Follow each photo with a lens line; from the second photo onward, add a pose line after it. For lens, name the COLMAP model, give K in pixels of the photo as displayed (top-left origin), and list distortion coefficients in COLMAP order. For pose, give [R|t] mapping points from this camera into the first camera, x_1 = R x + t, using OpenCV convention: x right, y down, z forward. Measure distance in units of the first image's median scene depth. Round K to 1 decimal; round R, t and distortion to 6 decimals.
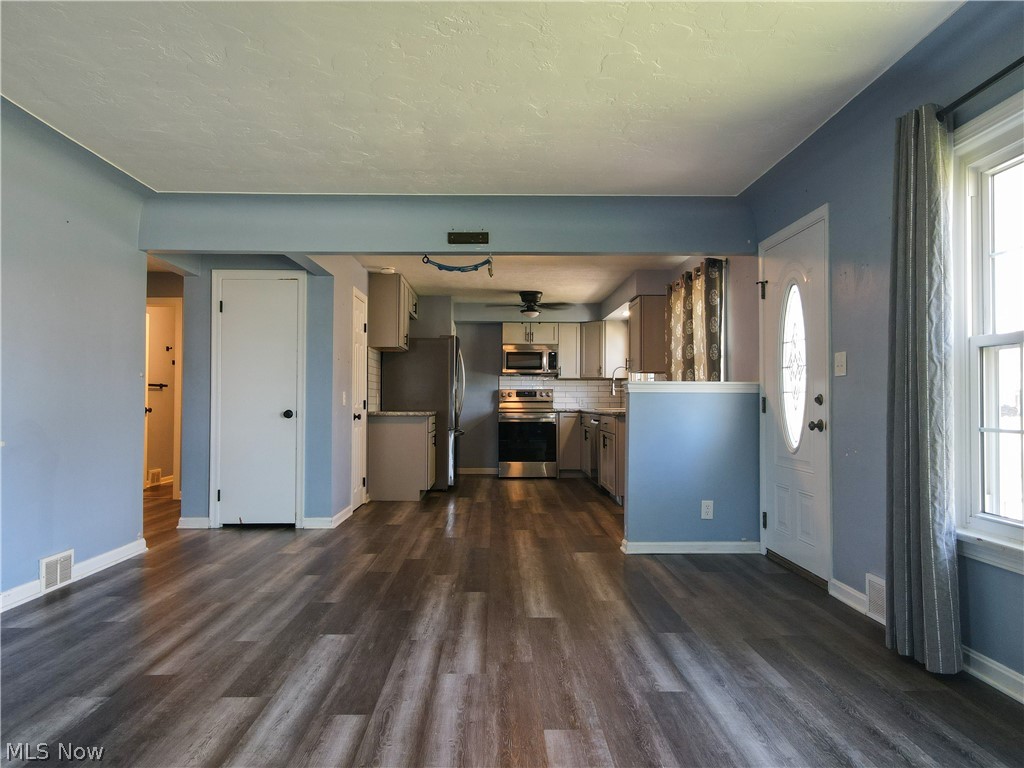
lens RADIAL K [[753.4, 0, 507.5], [0, 753.4, 382.4], [0, 0, 1]] dist [-0.000253, 0.023056]
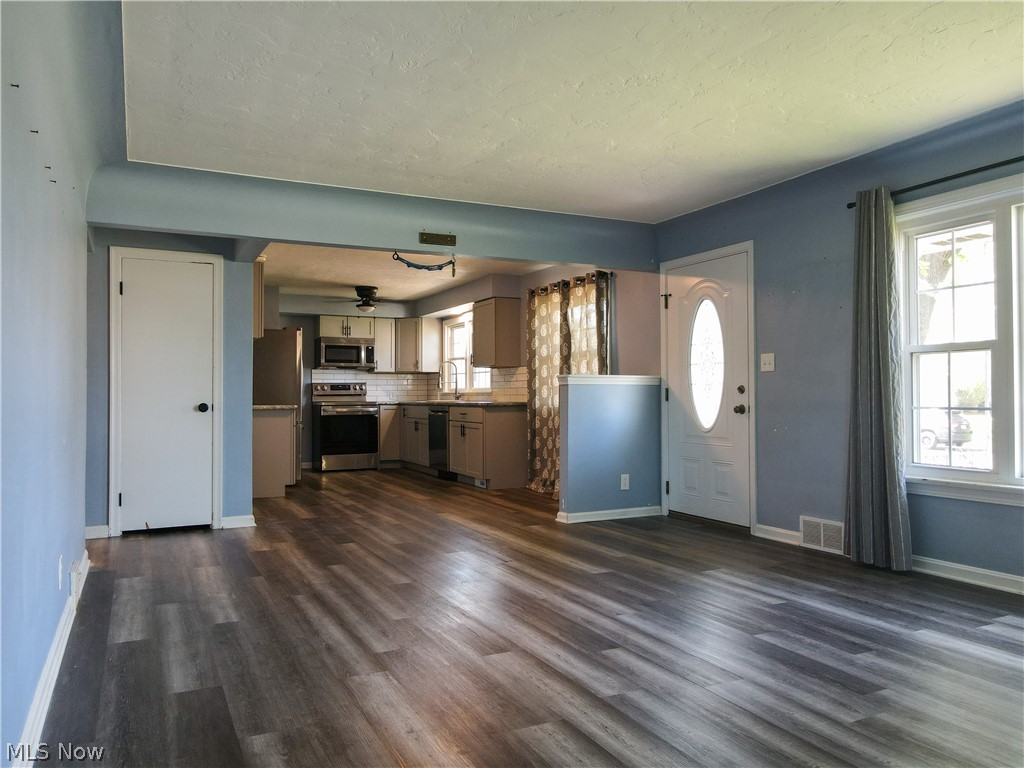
lens RADIAL K [[753.4, 0, 507.7], [0, 753.4, 381.4], [0, 0, 1]] dist [-0.000253, 0.023056]
pose [[0.904456, 0.002634, 0.426560, -0.350984], [-0.004919, 0.999979, 0.004256, 0.003730], [-0.426539, -0.005948, 0.904449, -0.005926]]
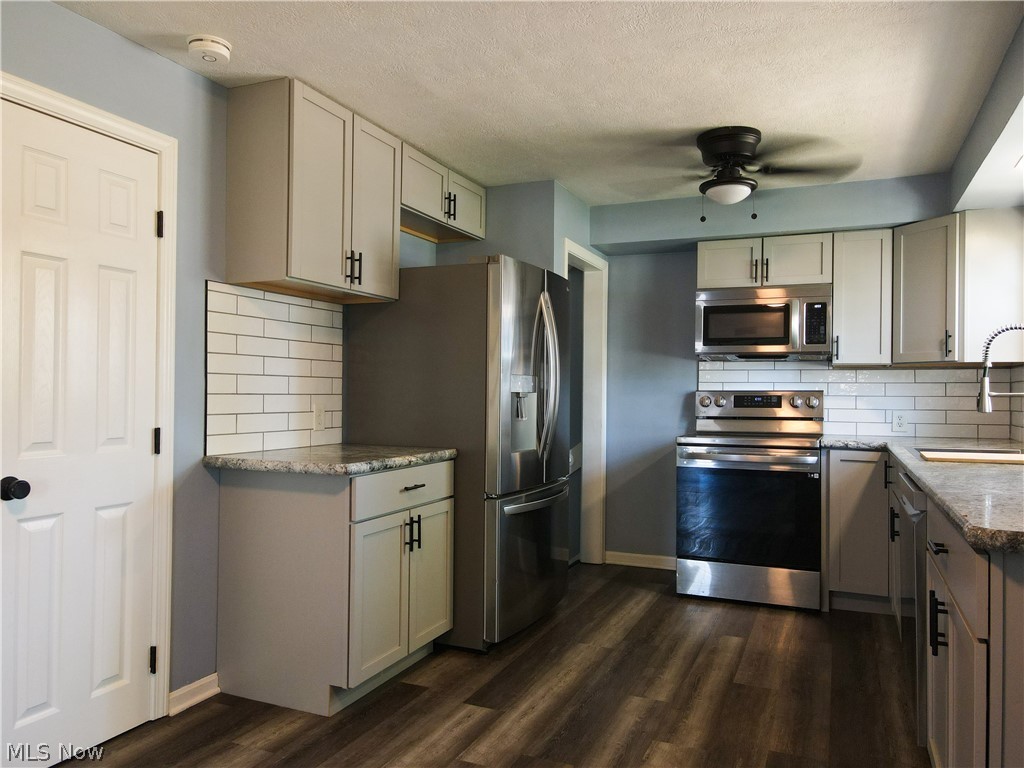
lens RADIAL K [[753.4, 0, 507.5], [0, 753.4, 384.2], [0, 0, 1]] dist [-0.000253, 0.023056]
pose [[0.907548, 0.001230, -0.419947, 0.135956], [0.004281, 0.999917, 0.012180, -0.000854], [0.419927, -0.012851, 0.907467, 0.930143]]
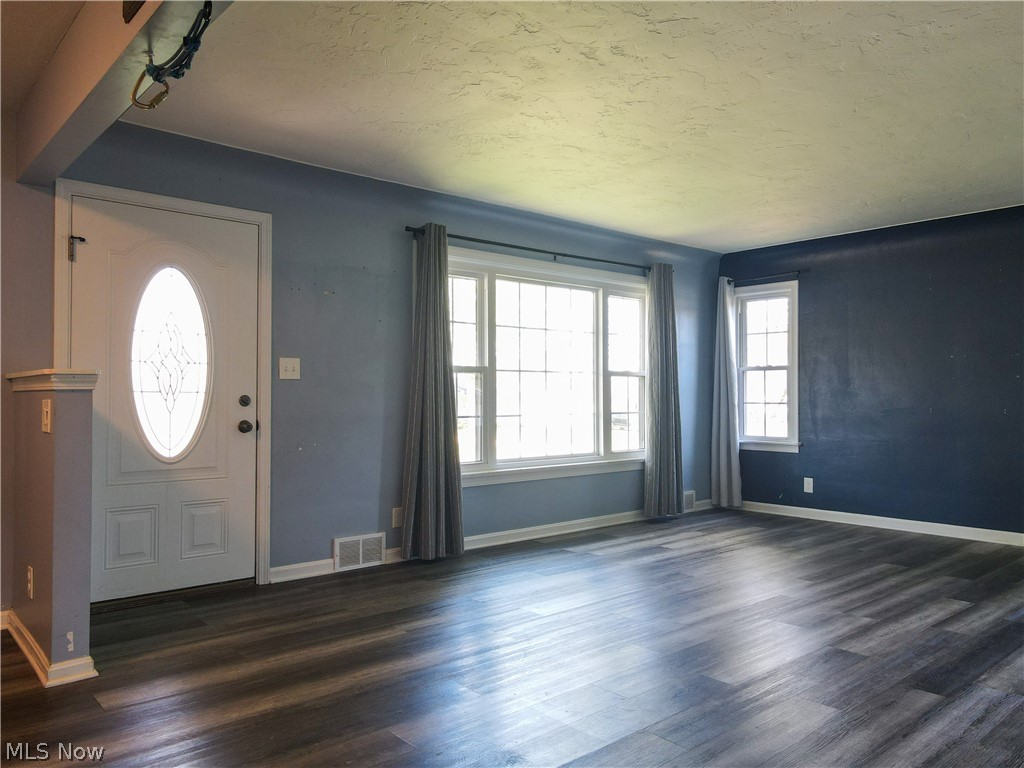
lens RADIAL K [[753.4, 0, 506.6], [0, 753.4, 381.9], [0, 0, 1]] dist [-0.000253, 0.023056]
pose [[-0.642713, 0.011434, 0.766021, -0.397752], [-0.022777, 0.999161, -0.034024, 0.016665], [-0.765768, -0.039315, -0.641914, 0.949881]]
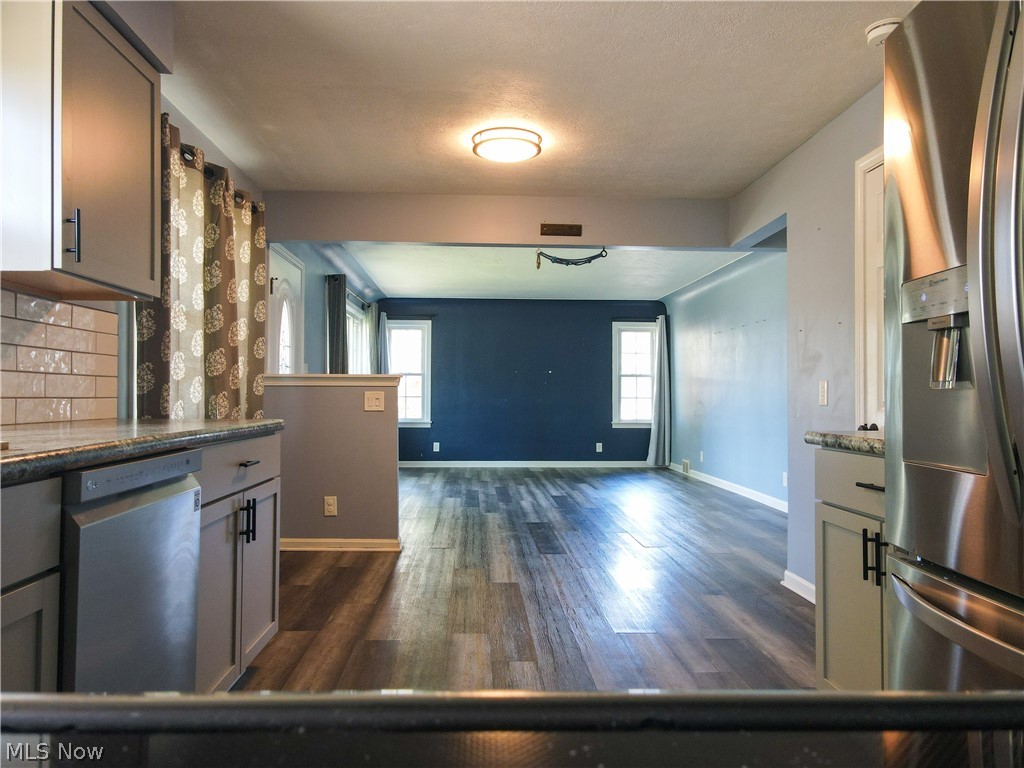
lens RADIAL K [[753.4, 0, 503.2], [0, 753.4, 385.1], [0, 0, 1]] dist [-0.000253, 0.023056]
pose [[-0.999667, -0.008022, -0.024543, 0.040092], [-0.007023, 0.999153, -0.040535, 0.043358], [0.024848, -0.040349, -0.998877, 1.687257]]
